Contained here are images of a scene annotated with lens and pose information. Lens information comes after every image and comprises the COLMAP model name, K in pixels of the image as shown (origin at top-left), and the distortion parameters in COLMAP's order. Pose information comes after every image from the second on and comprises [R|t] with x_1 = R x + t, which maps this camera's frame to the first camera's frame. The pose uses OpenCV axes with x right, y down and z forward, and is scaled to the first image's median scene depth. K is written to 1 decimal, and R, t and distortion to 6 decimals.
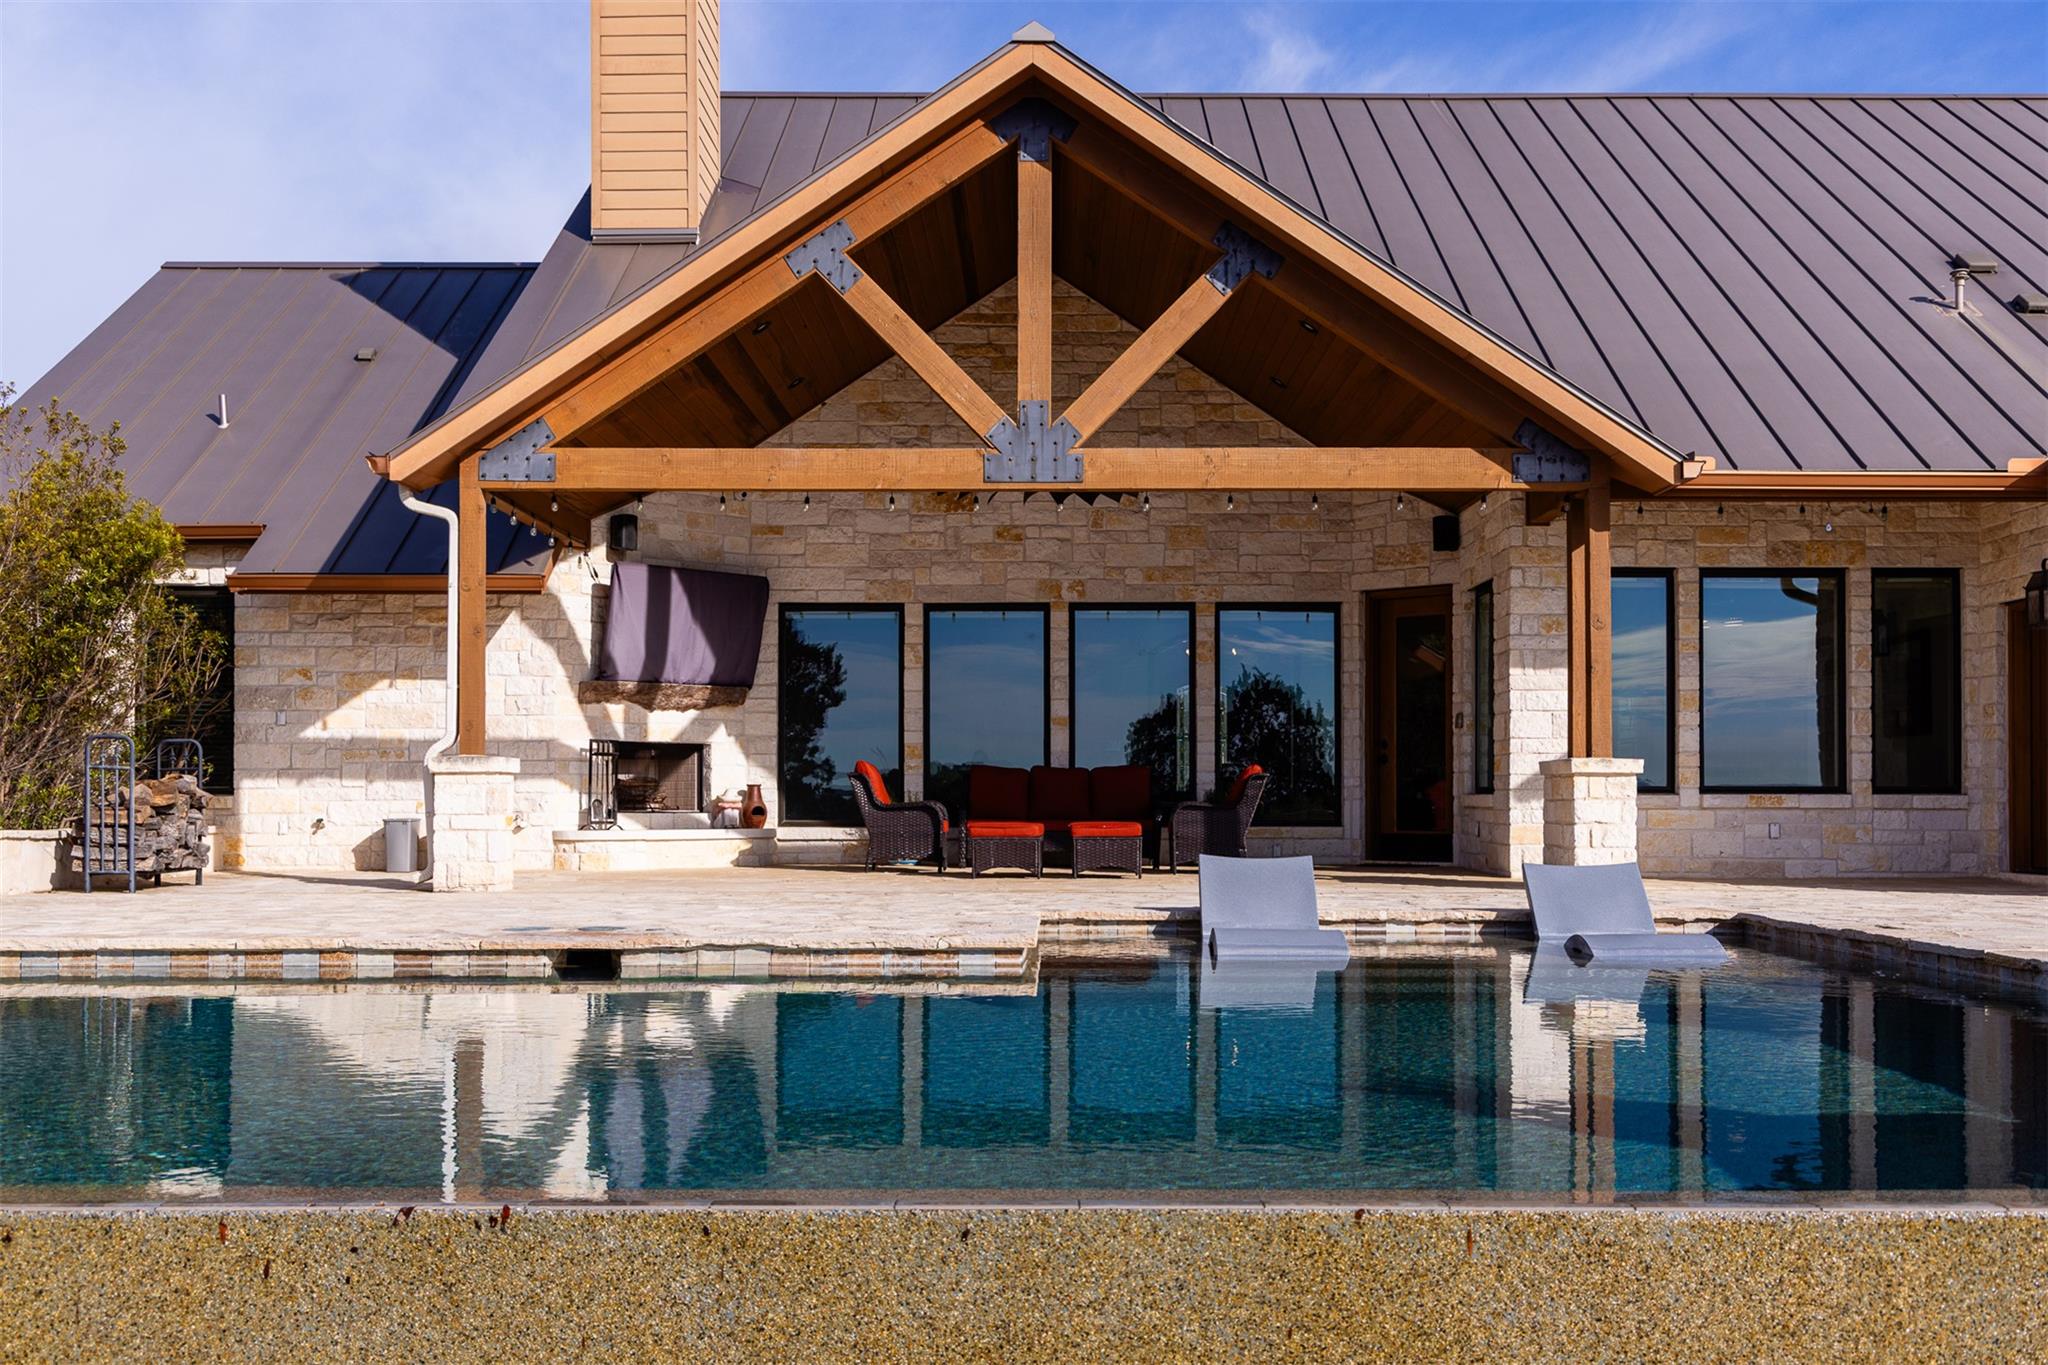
lens RADIAL K [[2033.8, 0, 1028.4], [0, 2033.8, 759.5], [0, 0, 1]] dist [-0.001520, 0.002092]
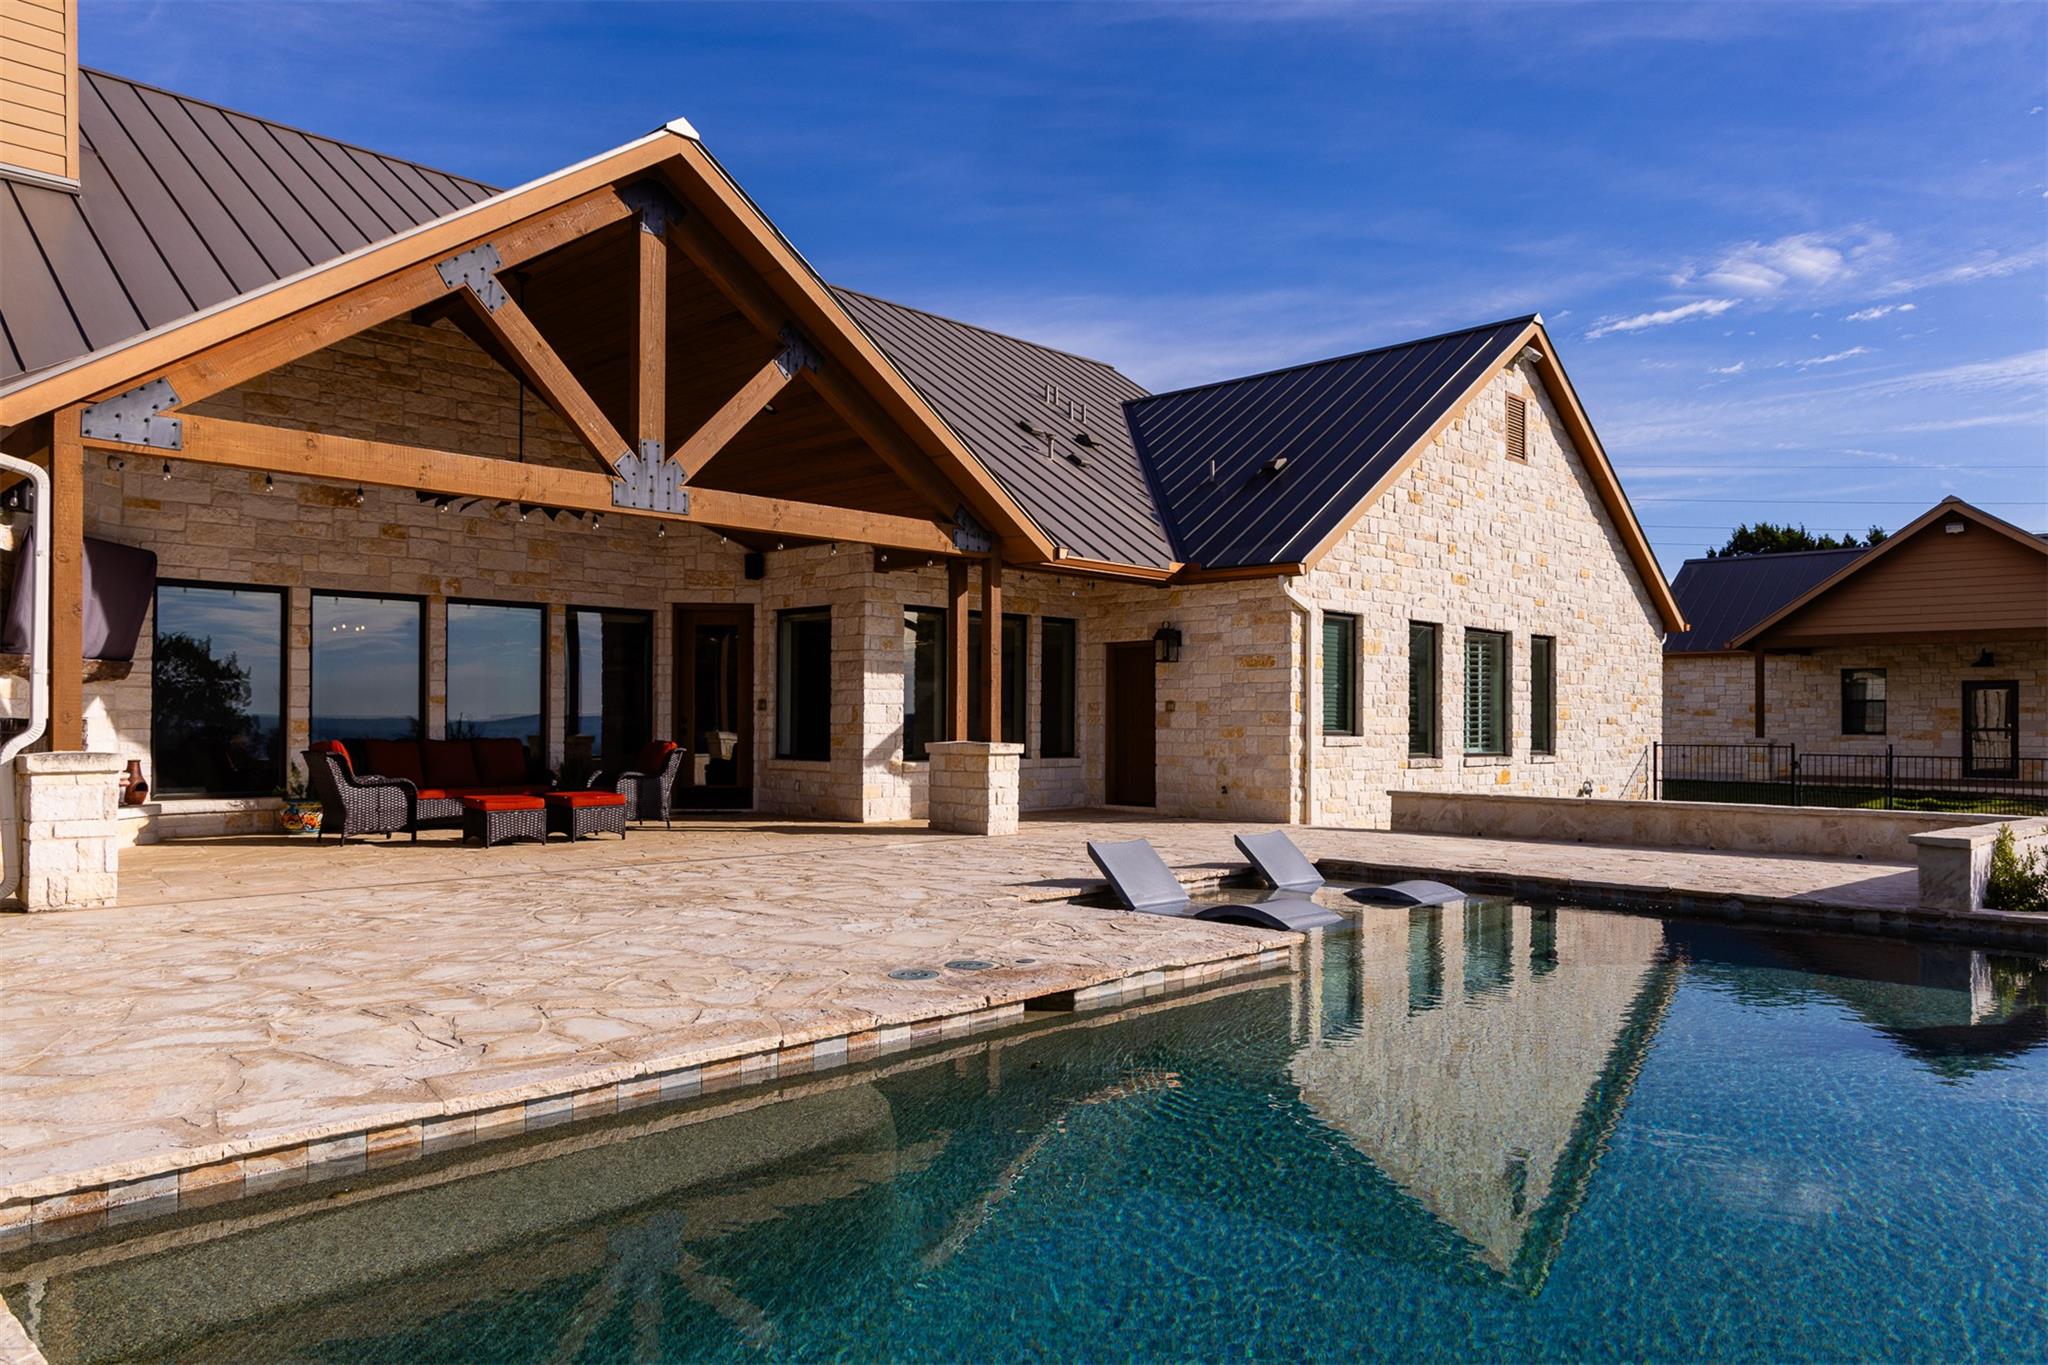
lens RADIAL K [[1365.8, 0, 1014.8], [0, 1365.8, 711.5], [0, 0, 1]] dist [-0.001166, 0.000161]
pose [[0.695105, 0.006361, 0.718880, -0.331004], [-0.015708, 0.999857, 0.006341, -0.023412], [-0.718736, -0.015700, 0.695105, 0.243425]]
